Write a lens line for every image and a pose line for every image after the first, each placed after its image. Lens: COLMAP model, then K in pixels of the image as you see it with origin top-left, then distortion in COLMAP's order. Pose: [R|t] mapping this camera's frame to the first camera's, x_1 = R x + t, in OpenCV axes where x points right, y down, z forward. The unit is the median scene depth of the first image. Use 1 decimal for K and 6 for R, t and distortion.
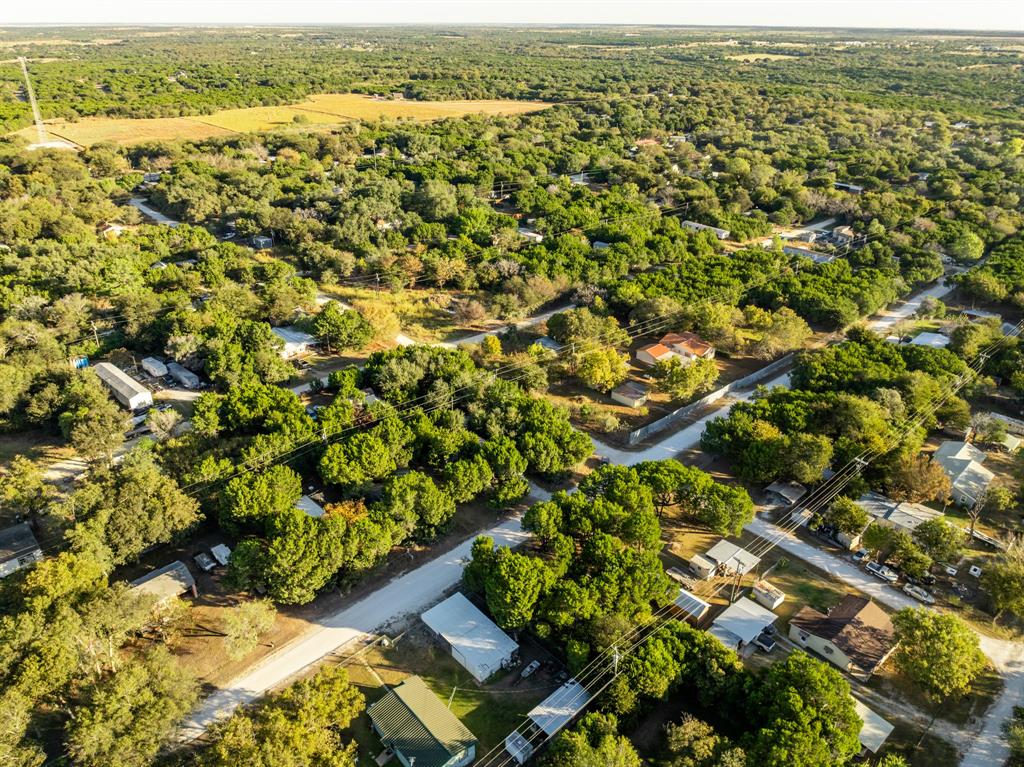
lens RADIAL K [[725.1, 0, 512.0], [0, 725.1, 383.5], [0, 0, 1]] dist [-0.042024, 0.028244]
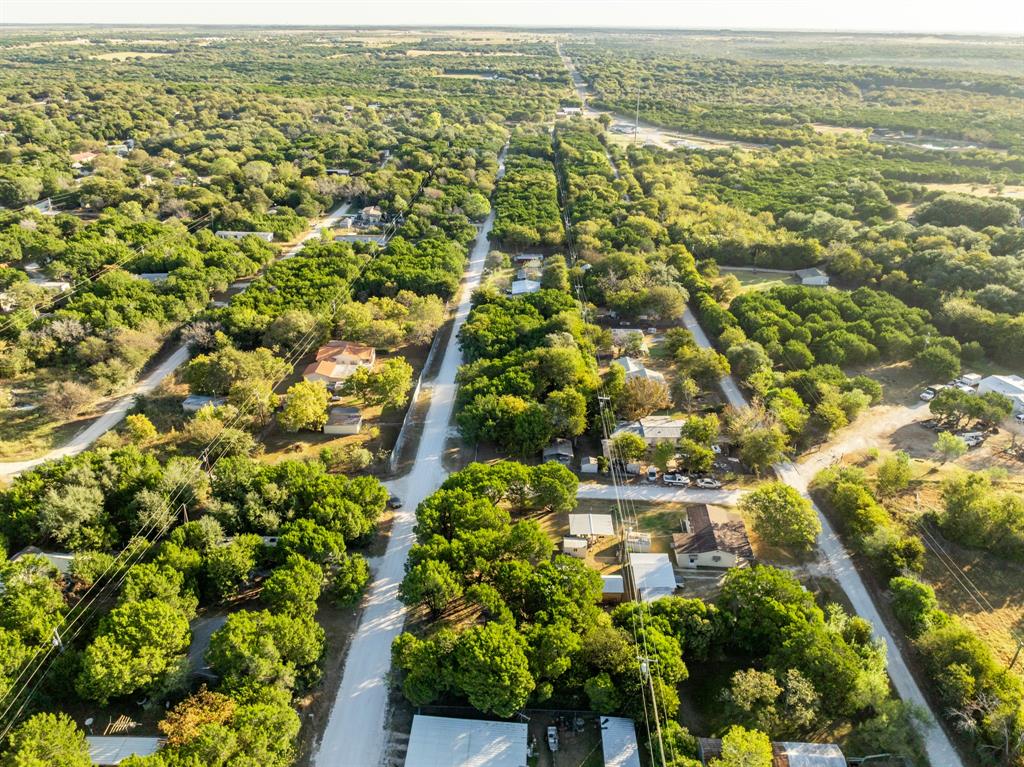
lens RADIAL K [[725.1, 0, 512.0], [0, 725.1, 383.5], [0, 0, 1]] dist [-0.042024, 0.028244]
pose [[0.703018, -0.316470, 0.636877, -0.219679], [0.314593, 0.941535, 0.120594, -0.064281], [-0.637806, 0.115577, 0.761476, 0.169065]]
